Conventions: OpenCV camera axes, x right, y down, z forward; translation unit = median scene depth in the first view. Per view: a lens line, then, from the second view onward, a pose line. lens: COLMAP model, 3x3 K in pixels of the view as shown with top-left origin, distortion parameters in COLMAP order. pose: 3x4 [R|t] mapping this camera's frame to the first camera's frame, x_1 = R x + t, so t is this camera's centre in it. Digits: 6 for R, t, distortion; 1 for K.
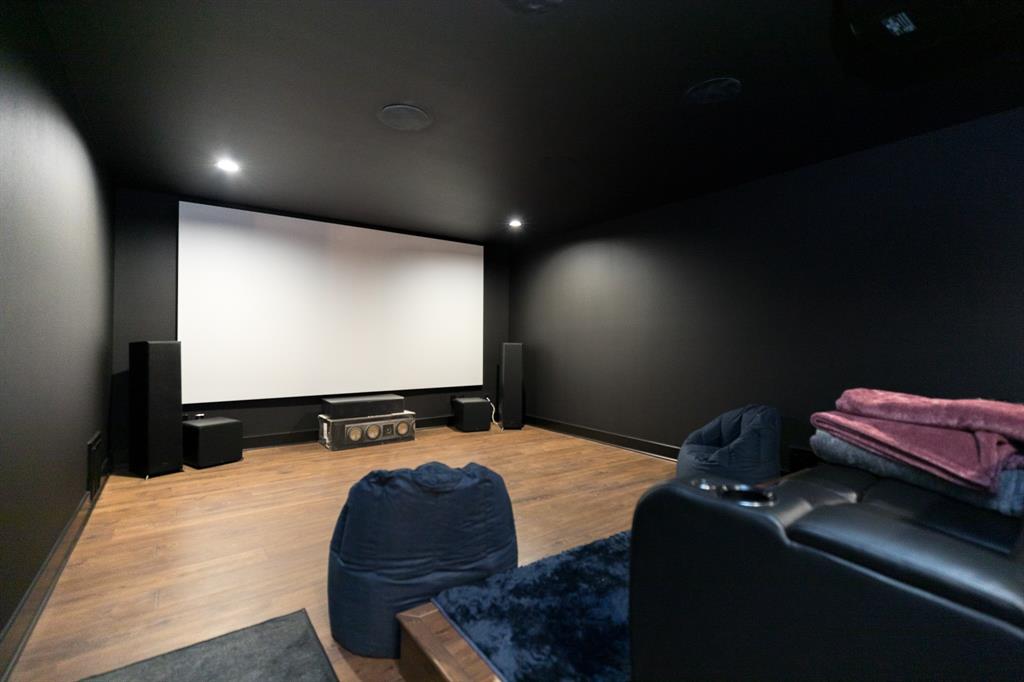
lens RADIAL K [[454.2, 0, 512.0], [0, 454.2, 341.0], [0, 0, 1]] dist [0.002655, 0.000077]
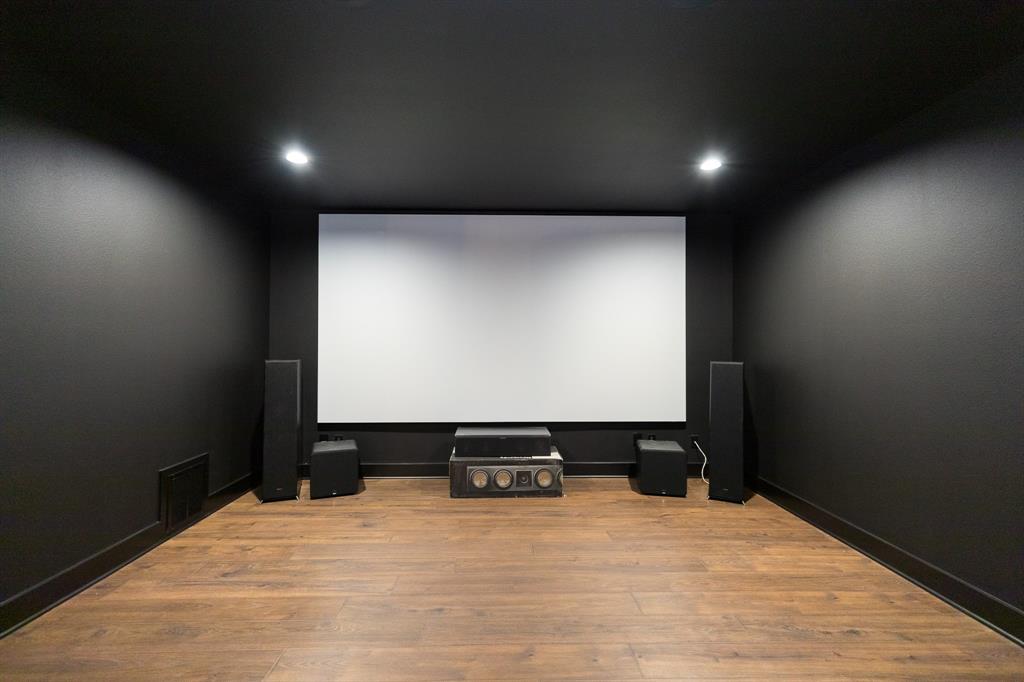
lens RADIAL K [[454.2, 0, 512.0], [0, 454.2, 341.0], [0, 0, 1]] dist [0.002655, 0.000077]
pose [[0.816145, -0.004560, -0.577830, 0.141949], [0.004219, 0.999989, -0.001934, -0.028128], [0.577832, -0.000859, 0.816155, 0.377861]]
